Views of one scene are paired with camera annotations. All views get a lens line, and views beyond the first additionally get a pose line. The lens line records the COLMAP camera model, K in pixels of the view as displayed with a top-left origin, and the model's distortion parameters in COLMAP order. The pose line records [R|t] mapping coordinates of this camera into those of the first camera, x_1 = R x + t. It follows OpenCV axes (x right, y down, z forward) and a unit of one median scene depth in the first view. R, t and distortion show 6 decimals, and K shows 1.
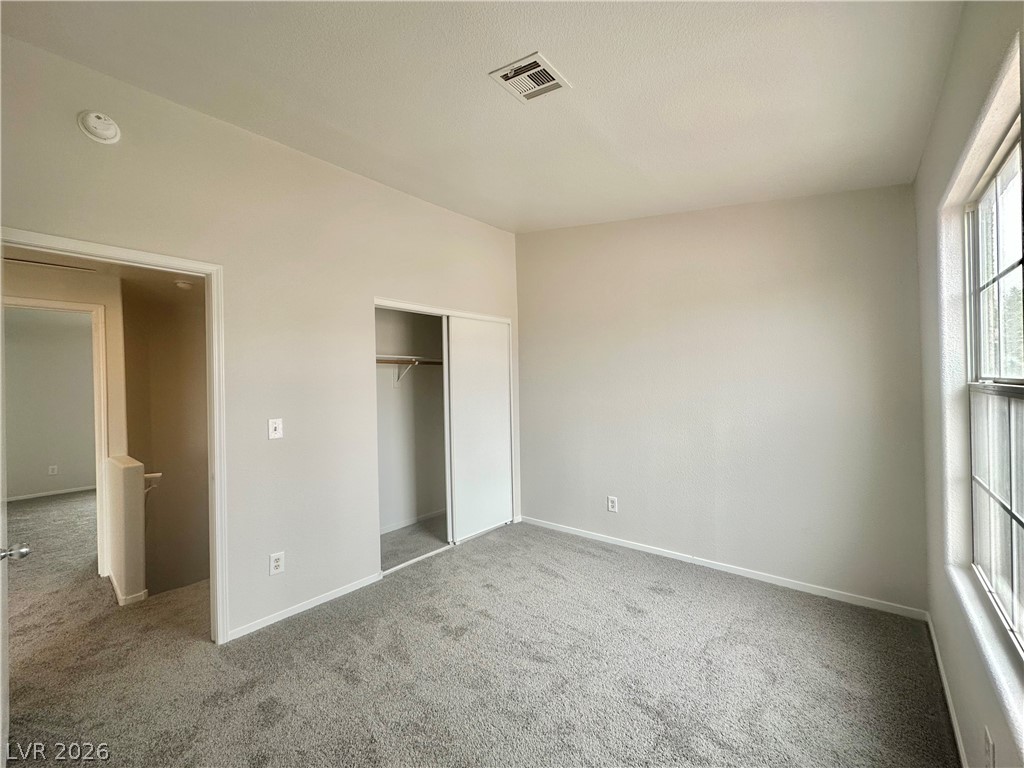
lens RADIAL K [[407.7, 0, 511.0], [0, 407.7, 382.7], [0, 0, 1]] dist [-0.000939, 0.000811]
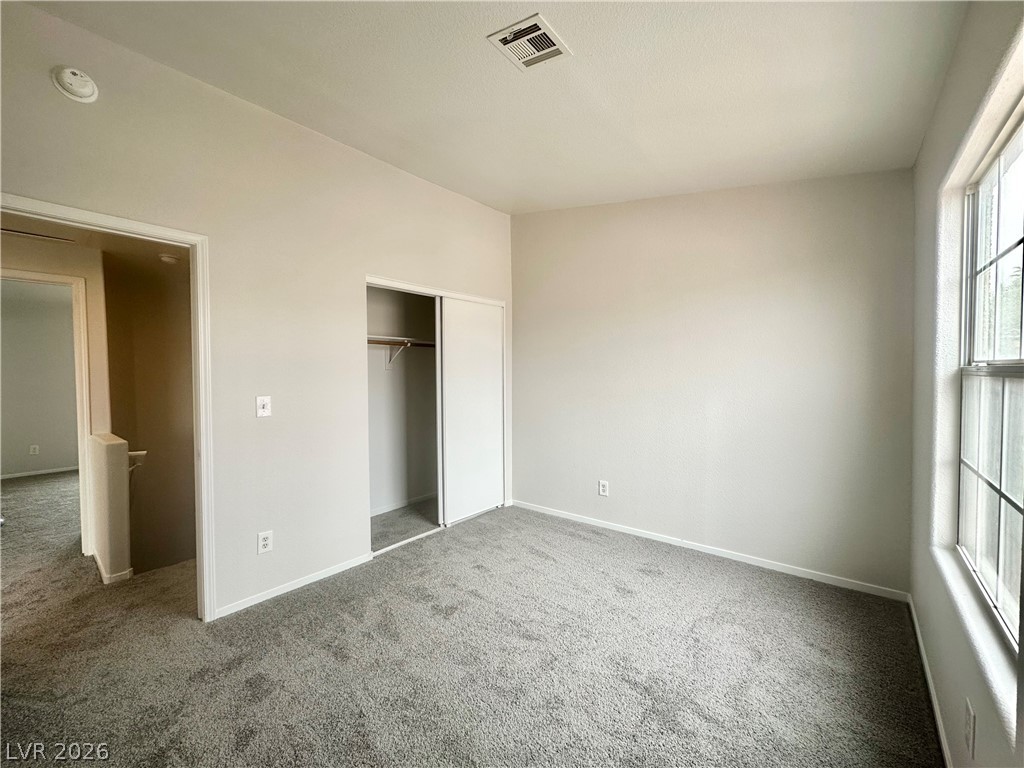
lens RADIAL K [[407.7, 0, 510.8], [0, 407.7, 382.7], [0, 0, 1]] dist [-0.000939, 0.000811]
pose [[0.999716, 0.014847, 0.018652, -0.003300], [-0.015343, 0.999525, 0.026743, 0.024026], [-0.018246, -0.027022, 0.999468, 0.013009]]
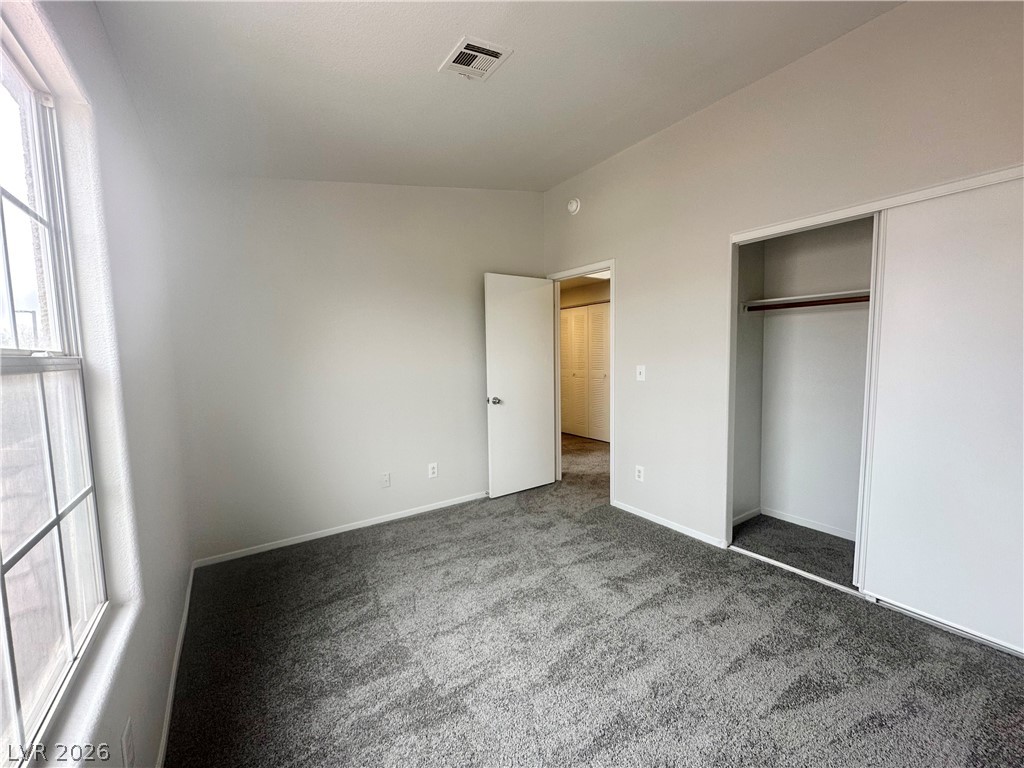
lens RADIAL K [[407.7, 0, 508.8], [0, 407.7, 383.4], [0, 0, 1]] dist [-0.000939, 0.000811]
pose [[-0.247907, 0.102182, -0.963380, 0.913478], [0.031836, 0.994744, 0.097316, 0.006103], [0.968261, -0.006545, -0.249857, 1.068125]]
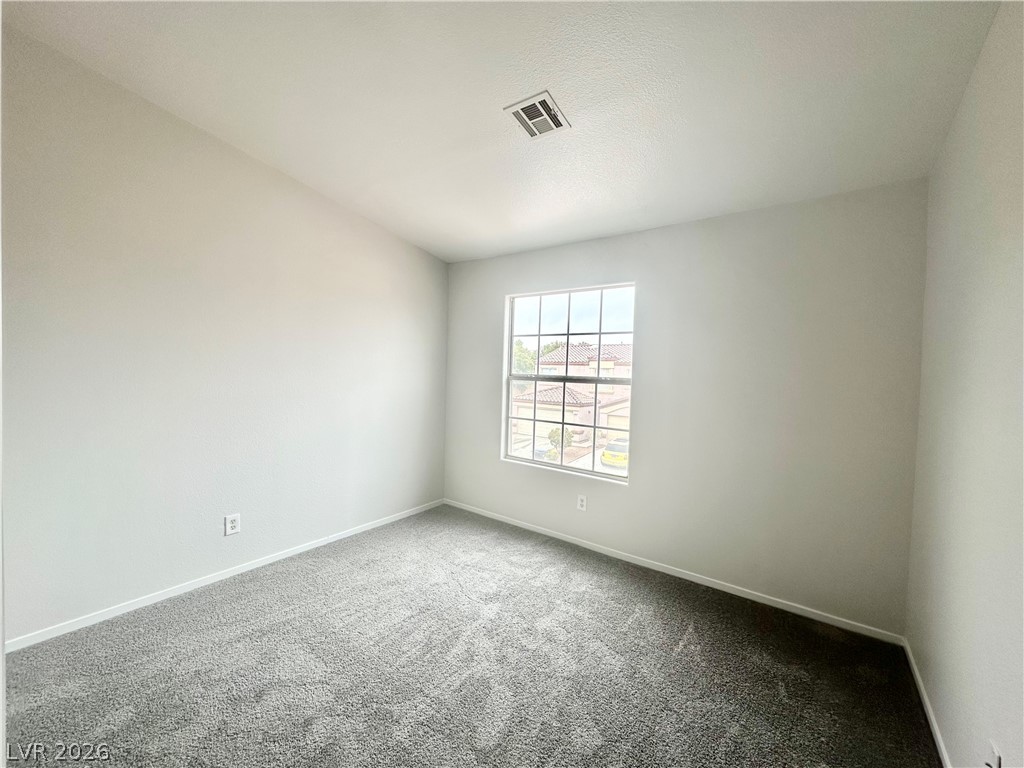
lens RADIAL K [[407.7, 0, 510.1], [0, 407.7, 385.9], [0, 0, 1]] dist [-0.000939, 0.000811]
pose [[-0.075562, -0.009090, 0.997100, -0.902086], [-0.033797, 0.999407, 0.006550, 0.029602], [-0.996568, -0.033204, -0.075825, 0.914692]]
